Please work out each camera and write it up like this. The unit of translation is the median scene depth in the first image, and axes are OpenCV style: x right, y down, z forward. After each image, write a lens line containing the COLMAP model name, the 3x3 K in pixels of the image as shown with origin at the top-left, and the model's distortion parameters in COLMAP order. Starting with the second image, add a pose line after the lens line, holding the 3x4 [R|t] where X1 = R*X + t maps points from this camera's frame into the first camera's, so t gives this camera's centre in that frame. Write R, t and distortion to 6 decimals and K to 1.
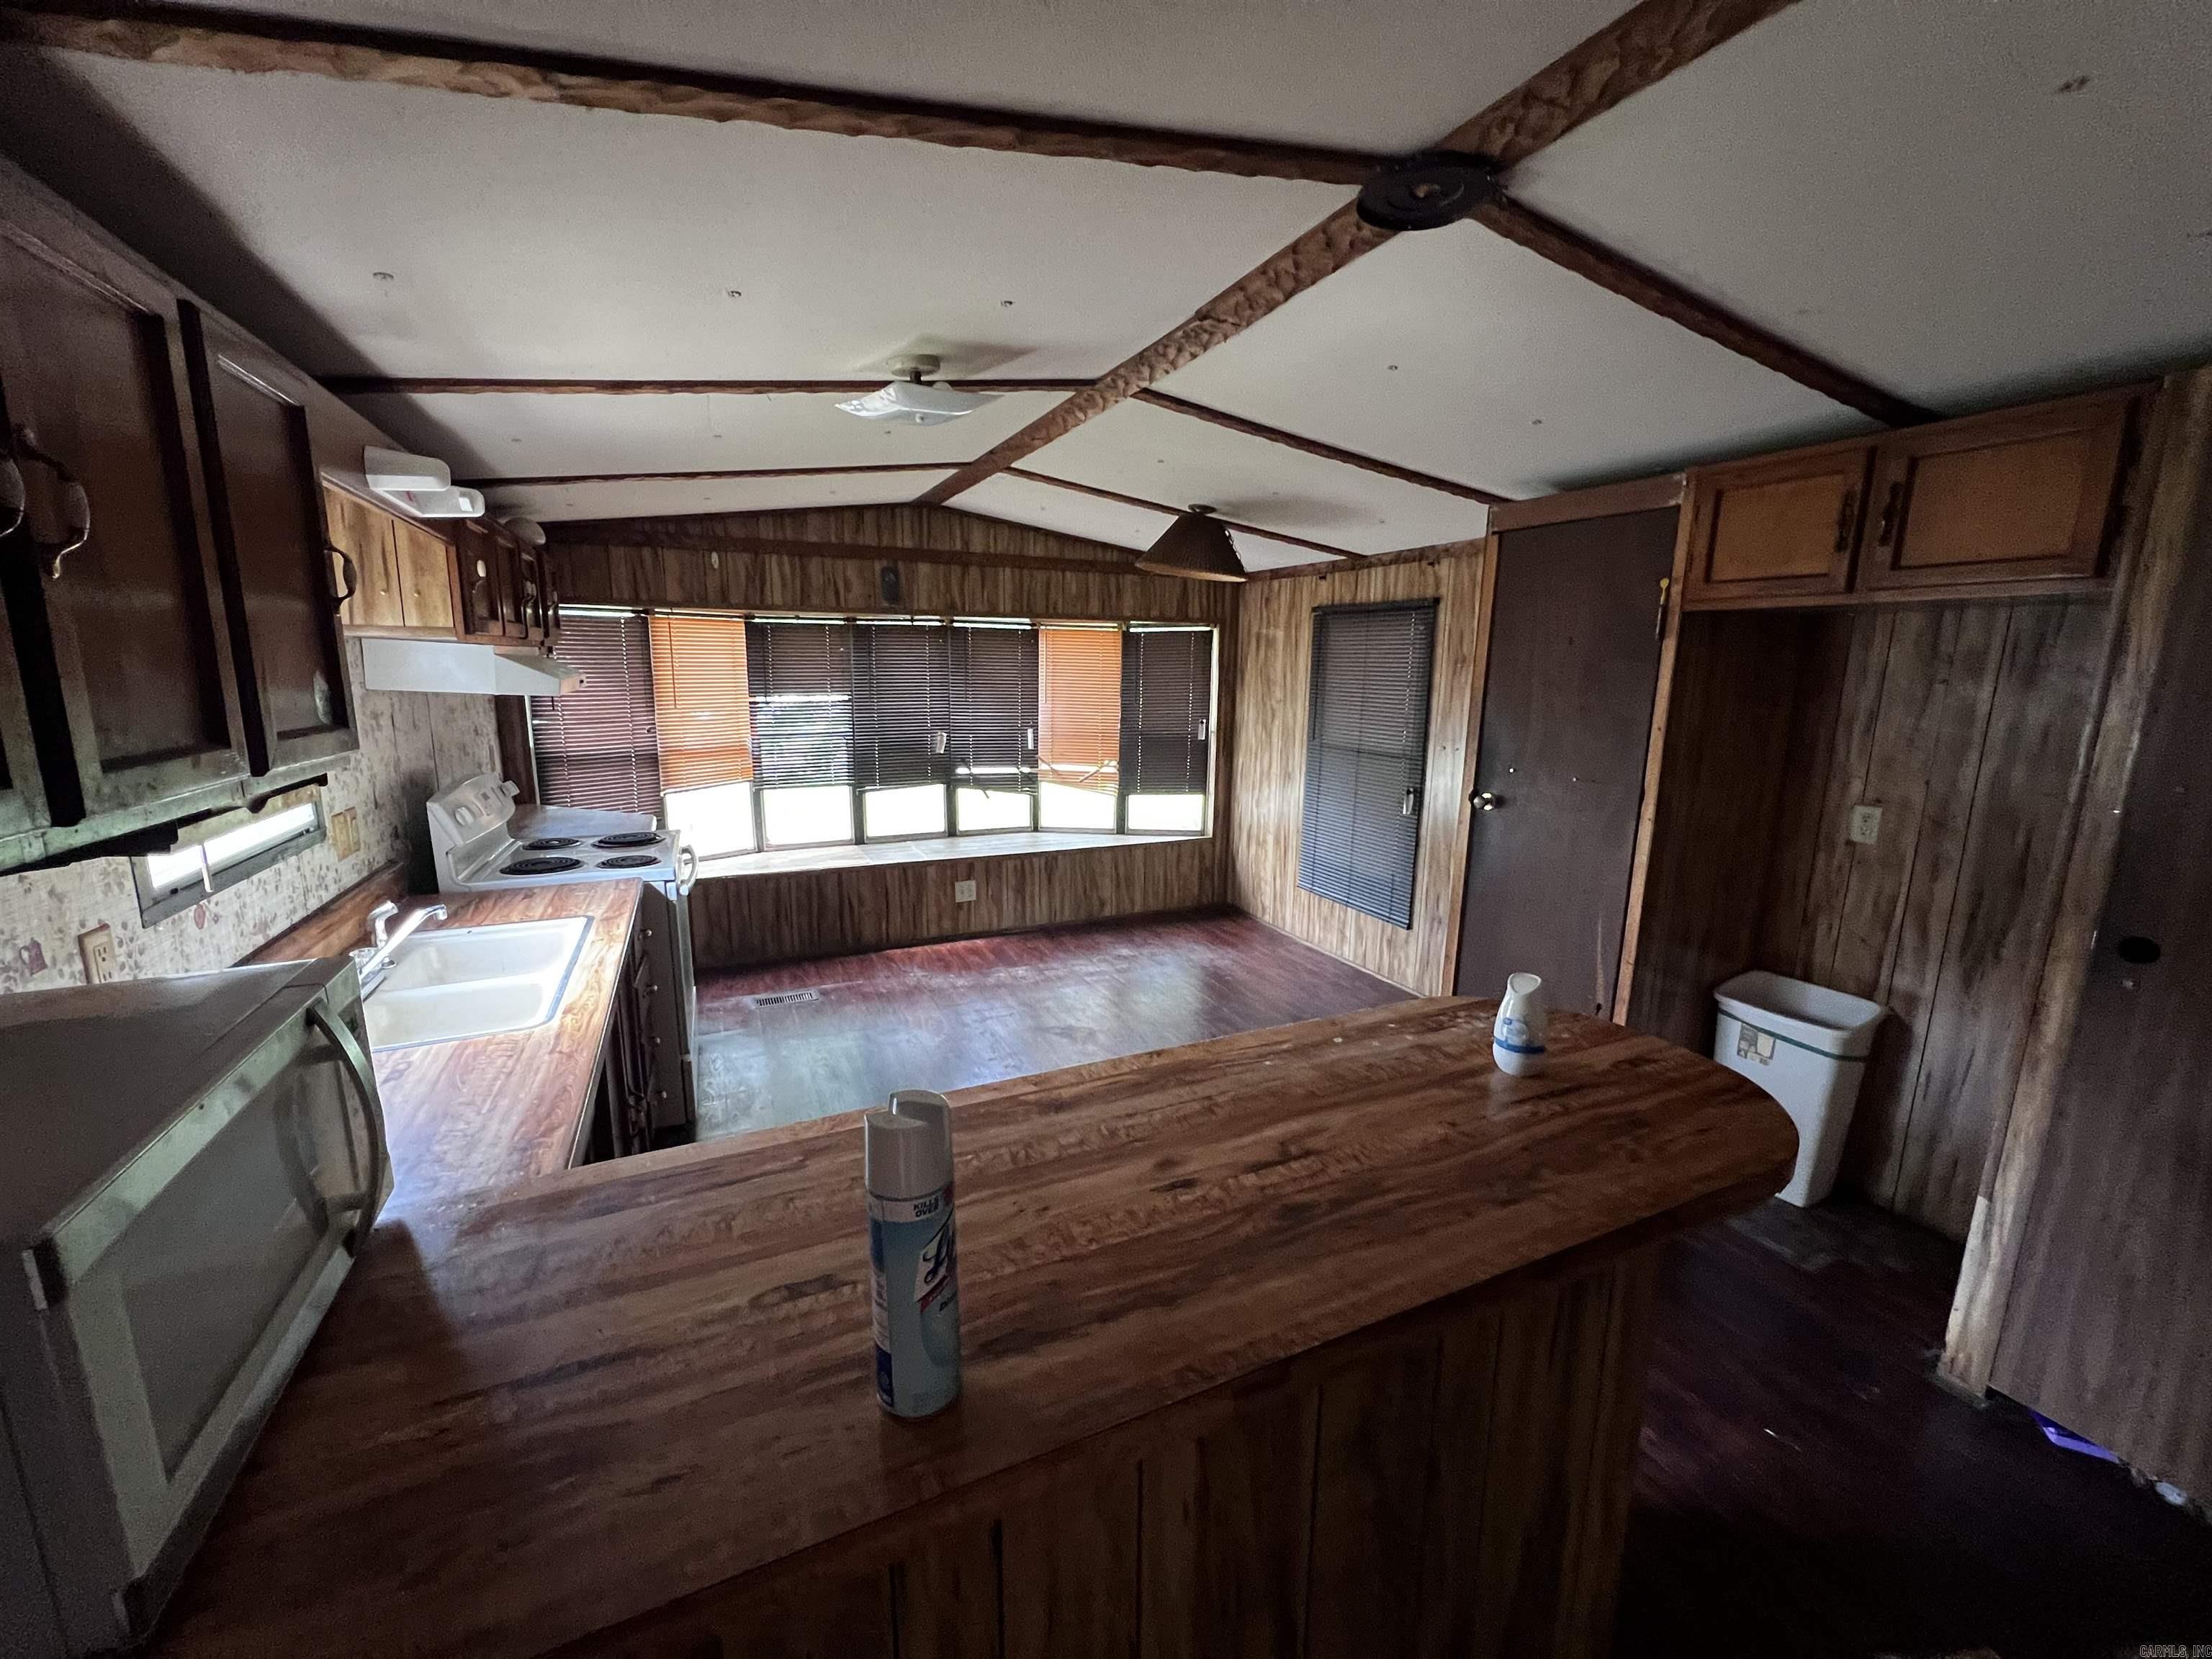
lens RADIAL K [[882.1, 0, 1103.6], [0, 882.1, 823.7], [0, 0, 1]] dist [-0.001012, -0.000405]
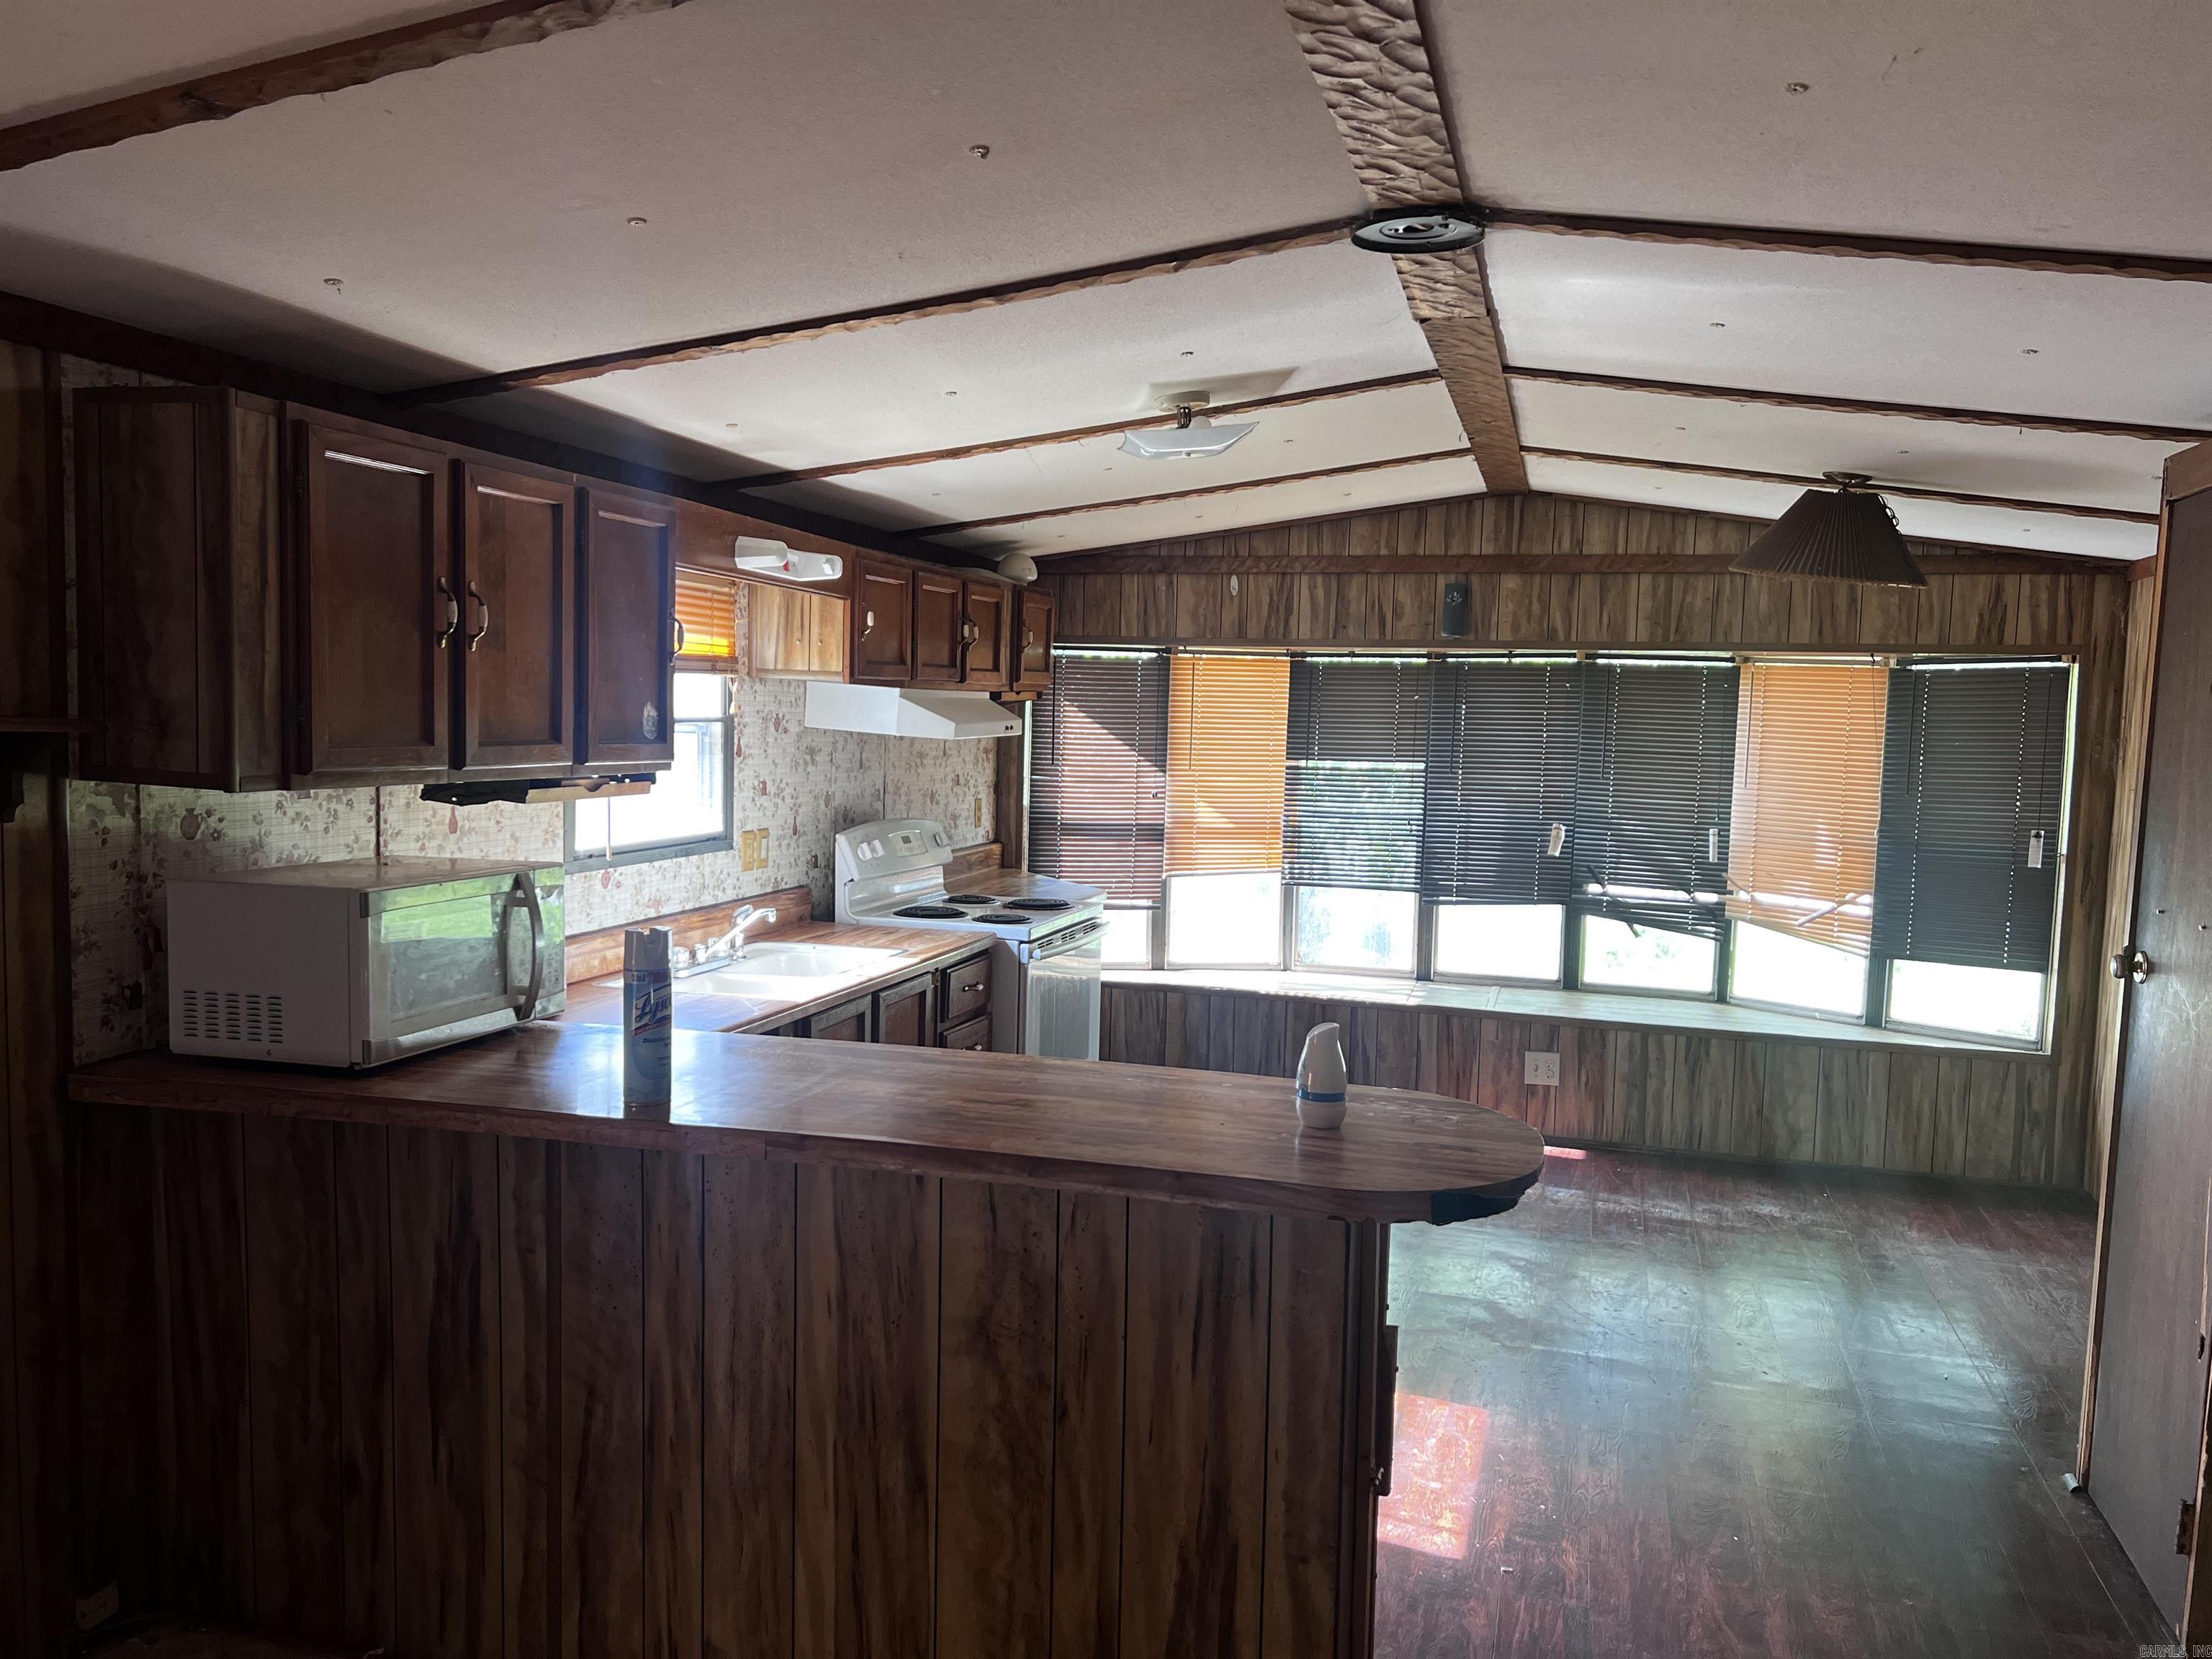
lens RADIAL K [[1659.2, 0, 1112.1], [0, 1659.2, 832.7], [0, 0, 1]] dist [0.069791, -0.003365]
pose [[0.758468, 0.059090, -0.649026, 0.419928], [-0.135578, 0.988399, -0.068451, 0.035117], [0.637452, 0.139912, 0.757680, -0.159824]]
